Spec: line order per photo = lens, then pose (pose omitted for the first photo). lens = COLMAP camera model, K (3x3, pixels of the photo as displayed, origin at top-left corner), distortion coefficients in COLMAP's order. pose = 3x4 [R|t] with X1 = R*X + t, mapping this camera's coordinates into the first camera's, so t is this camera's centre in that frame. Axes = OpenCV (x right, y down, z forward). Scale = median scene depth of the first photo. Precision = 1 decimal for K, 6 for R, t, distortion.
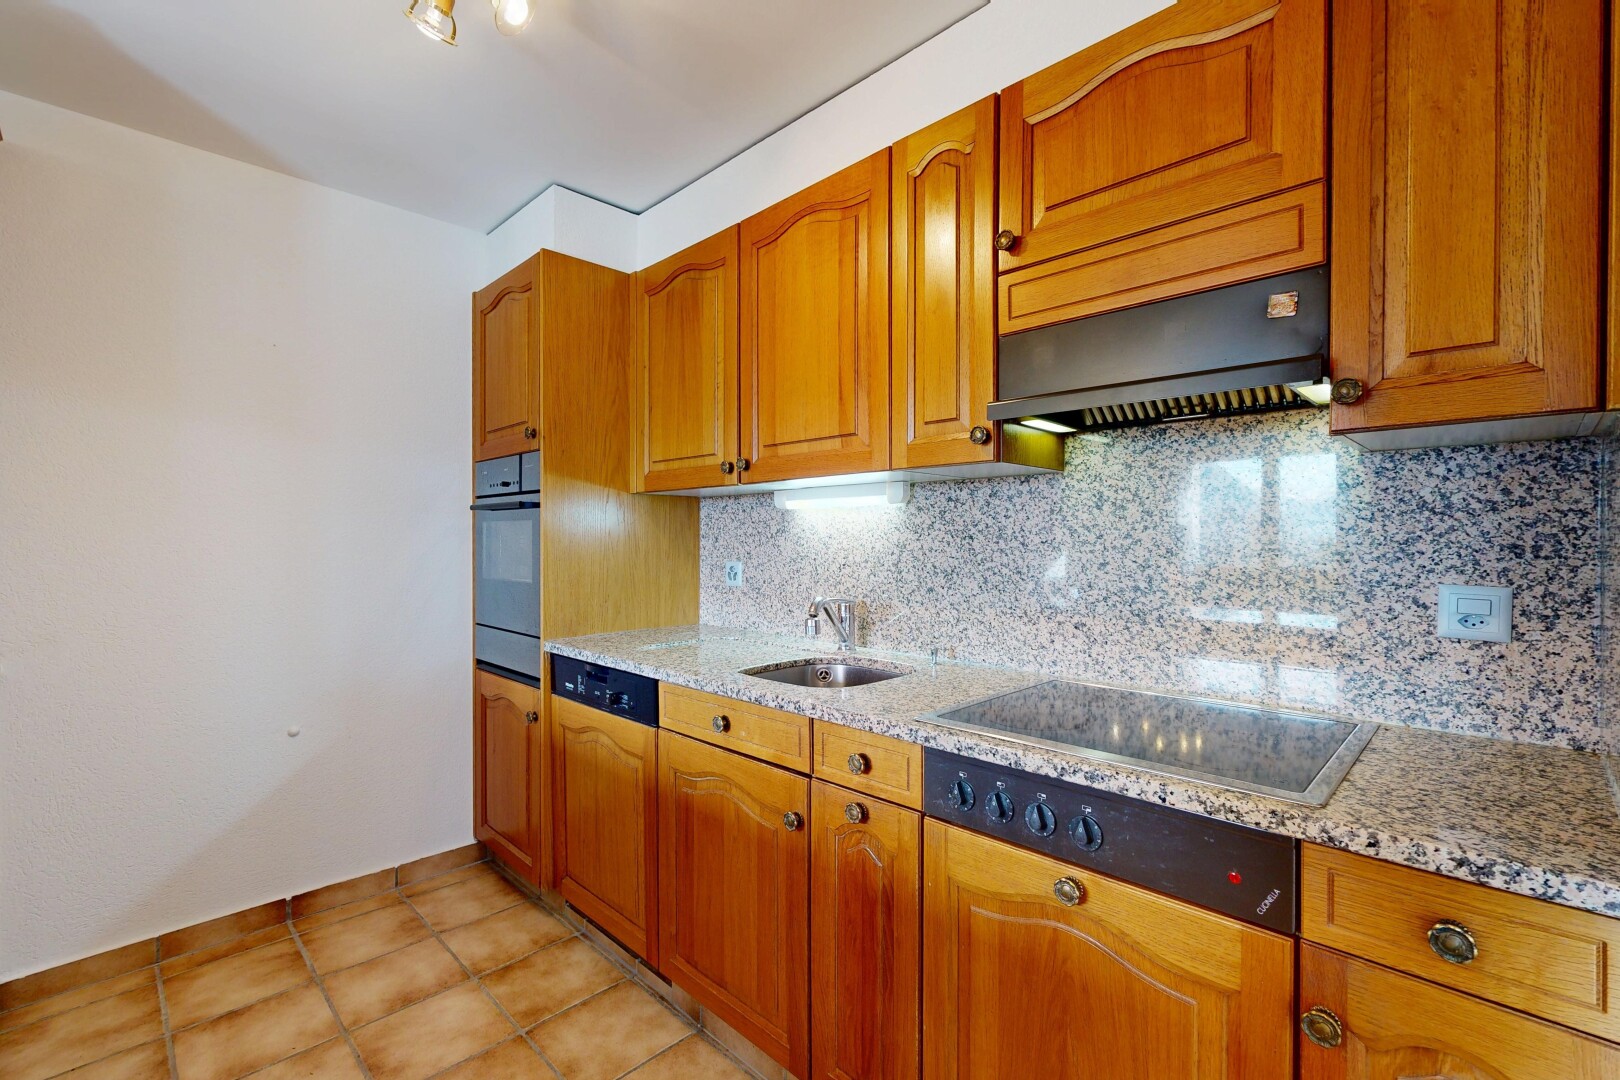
lens RADIAL K [[705.0, 0, 812.1], [0, 705.0, 543.3], [0, 0, 1]] dist [0.001688, -0.000220]
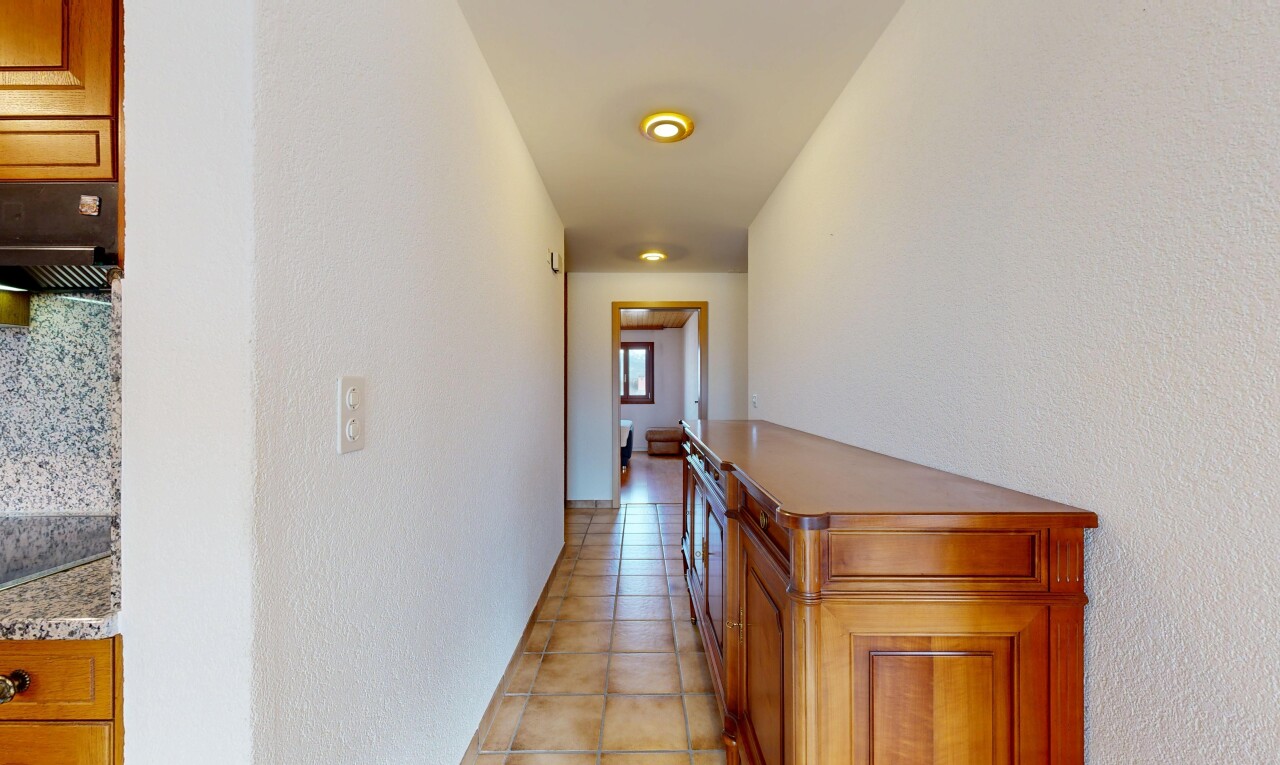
lens RADIAL K [[494.4, 0, 640.1], [0, 494.4, 384.1], [0, 0, 1]] dist [-0.001305, -0.000243]
pose [[0.709787, 0.001264, 0.704416, 0.519899], [0.008001, 0.999919, -0.009857, 0.004519], [-0.704371, 0.012632, 0.709719, -0.240881]]
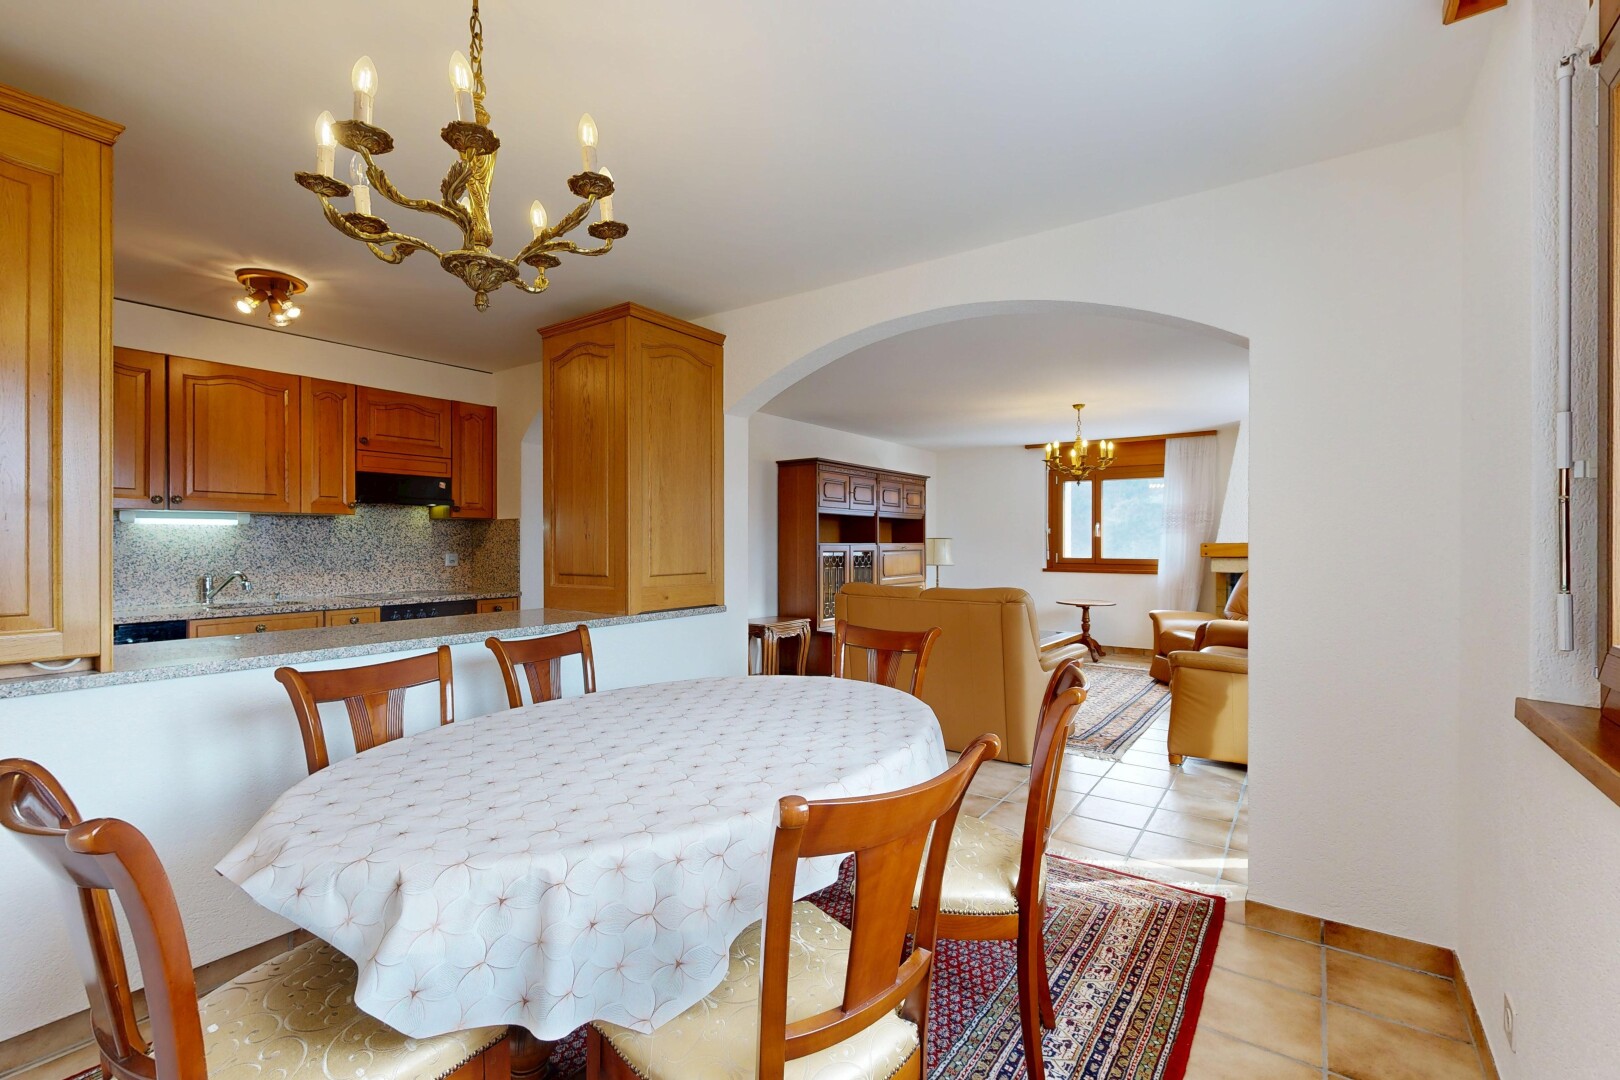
lens RADIAL K [[705.0, 0, 810.4], [0, 705.0, 540.6], [0, 0, 1]] dist [0.001688, -0.000220]
pose [[-0.163481, 0.000881, 0.986546, -2.603182], [0.005836, 0.999983, 0.000074, -0.002517], [-0.986529, 0.005769, -0.163483, -0.305355]]
